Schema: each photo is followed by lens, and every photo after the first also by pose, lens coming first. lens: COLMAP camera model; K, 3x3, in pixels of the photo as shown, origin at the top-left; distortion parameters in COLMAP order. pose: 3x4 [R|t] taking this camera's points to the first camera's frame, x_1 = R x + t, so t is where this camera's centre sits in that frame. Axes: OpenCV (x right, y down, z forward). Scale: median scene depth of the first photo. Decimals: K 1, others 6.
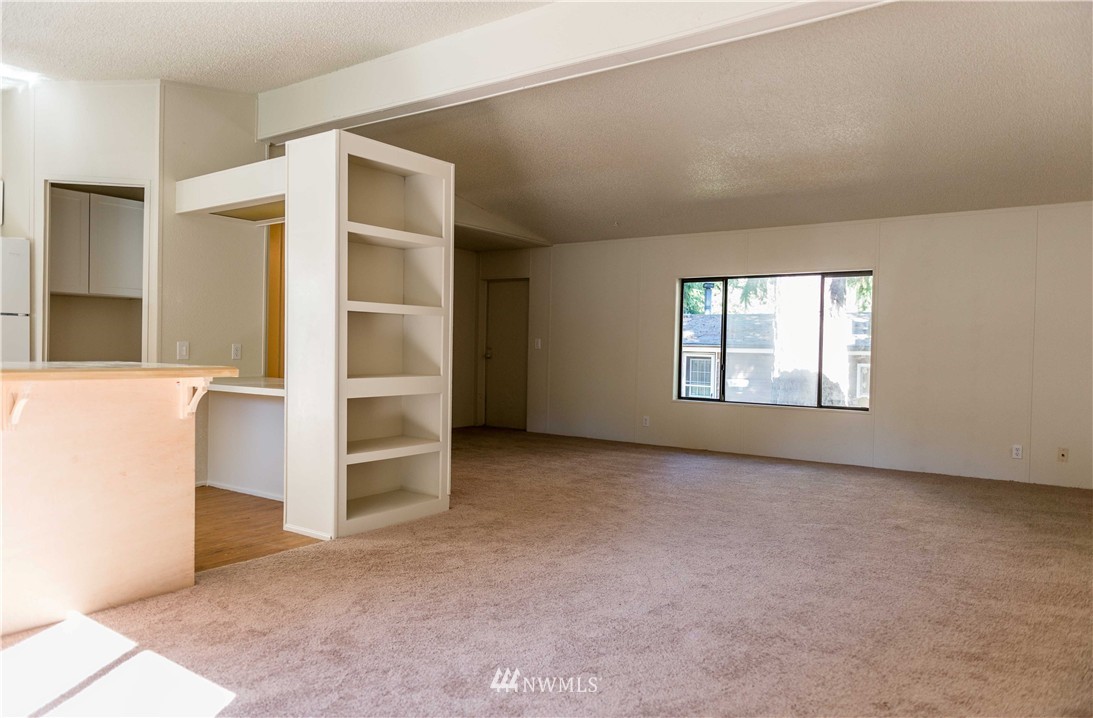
lens RADIAL K [[738.1, 0, 544.5], [0, 738.1, 360.6], [0, 0, 1]] dist [0.002199, -0.000262]
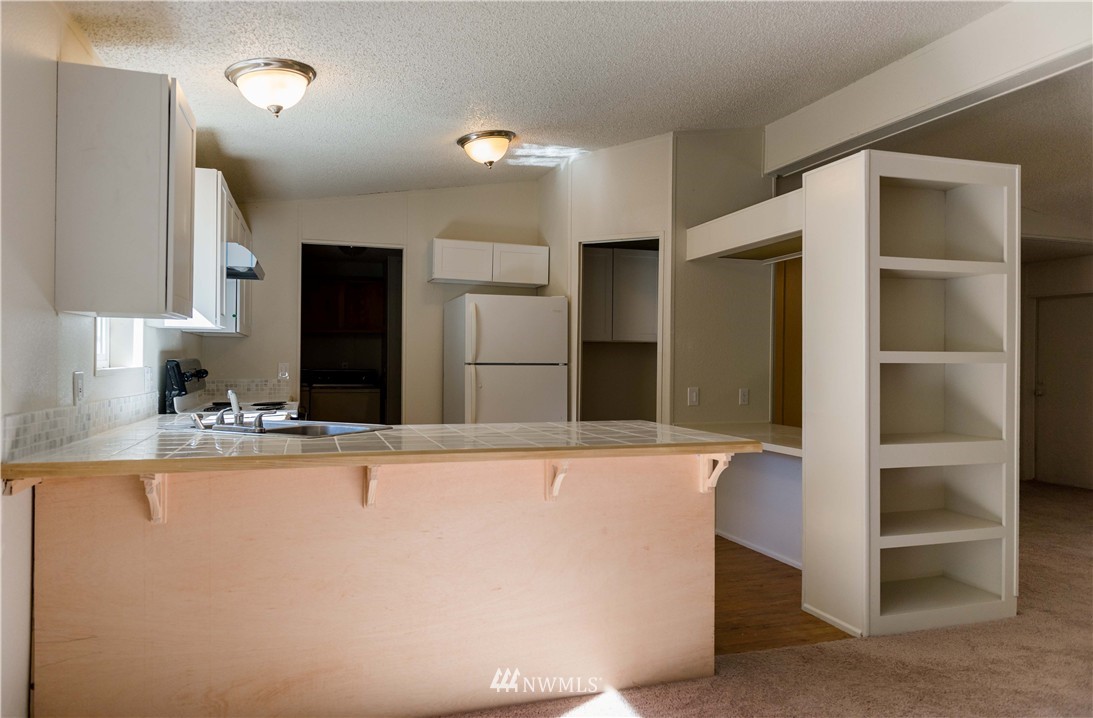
lens RADIAL K [[738.1, 0, 544.5], [0, 738.1, 360.6], [0, 0, 1]] dist [0.002199, -0.000262]
pose [[0.802371, -0.011946, -0.596707, -0.070844], [-0.004002, 0.999670, -0.025394, -0.046569], [0.596813, 0.022763, 0.802058, 0.101528]]
